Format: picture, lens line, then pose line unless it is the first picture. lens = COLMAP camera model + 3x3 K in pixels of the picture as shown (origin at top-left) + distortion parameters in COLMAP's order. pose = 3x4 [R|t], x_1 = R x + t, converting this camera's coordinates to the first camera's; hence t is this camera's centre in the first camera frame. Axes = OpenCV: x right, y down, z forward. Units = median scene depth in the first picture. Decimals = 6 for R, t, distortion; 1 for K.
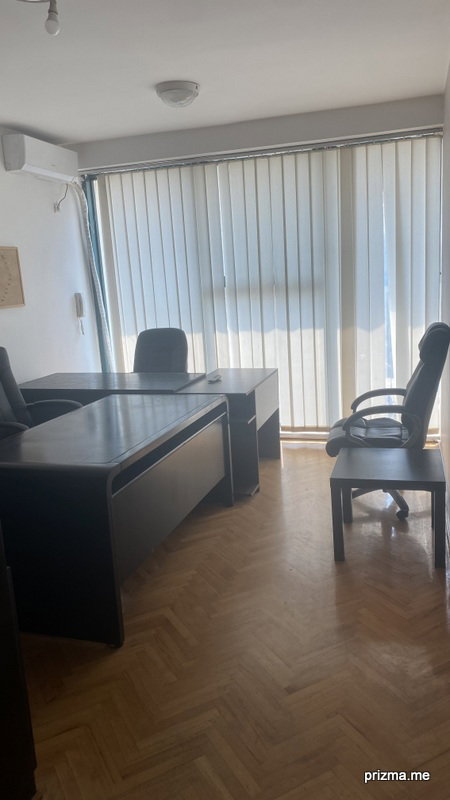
lens RADIAL K [[598.6, 0, 225.5], [0, 598.6, 422.8], [0, 0, 1]] dist [0.001064, -0.051940]
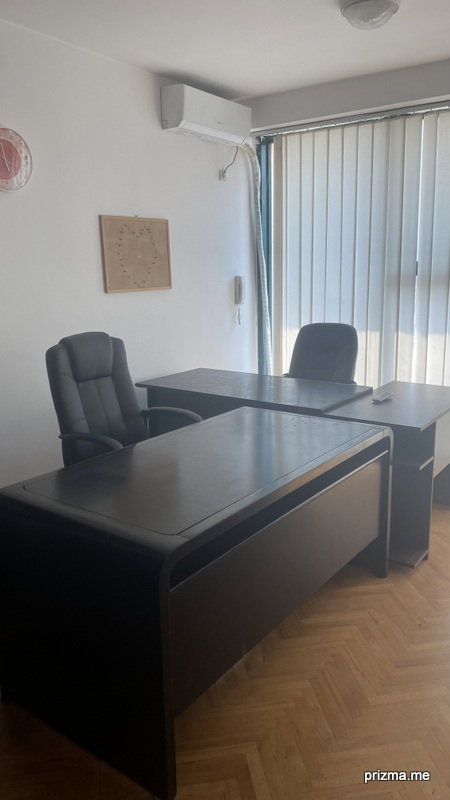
lens RADIAL K [[598.6, 0, 225.5], [0, 598.6, 422.8], [0, 0, 1]] dist [0.001064, -0.051940]
pose [[0.946882, 0.109549, -0.302347, 0.020809], [-0.102650, 0.993966, 0.038664, -0.042320], [0.304758, -0.005574, 0.952413, 0.190753]]
